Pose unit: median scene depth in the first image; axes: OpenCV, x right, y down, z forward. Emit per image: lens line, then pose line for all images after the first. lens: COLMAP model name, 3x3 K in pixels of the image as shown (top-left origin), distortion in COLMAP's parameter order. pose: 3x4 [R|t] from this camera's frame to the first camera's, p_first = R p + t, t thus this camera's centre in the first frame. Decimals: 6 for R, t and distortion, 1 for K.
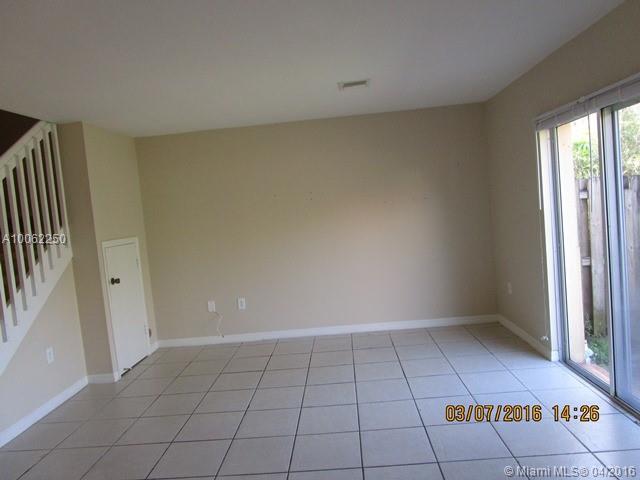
lens RADIAL K [[469.1, 0, 320.0], [0, 469.1, 240.0], [0, 0, 1]] dist [0.001205, 0.000003]
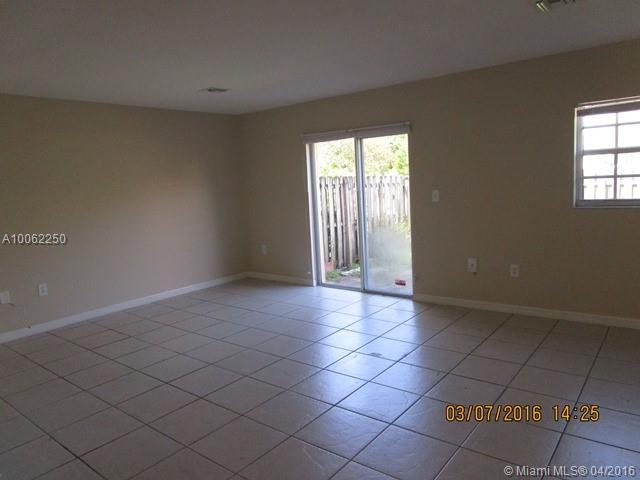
lens RADIAL K [[459.6, 0, 320.0], [0, 459.6, 240.0], [0, 0, 1]] dist [-0.006197, -0.005639]
pose [[0.594077, -0.048063, 0.802971, -0.649259], [0.052482, 0.998402, 0.020932, 0.055423], [-0.802694, 0.029706, 0.595651, 0.027213]]
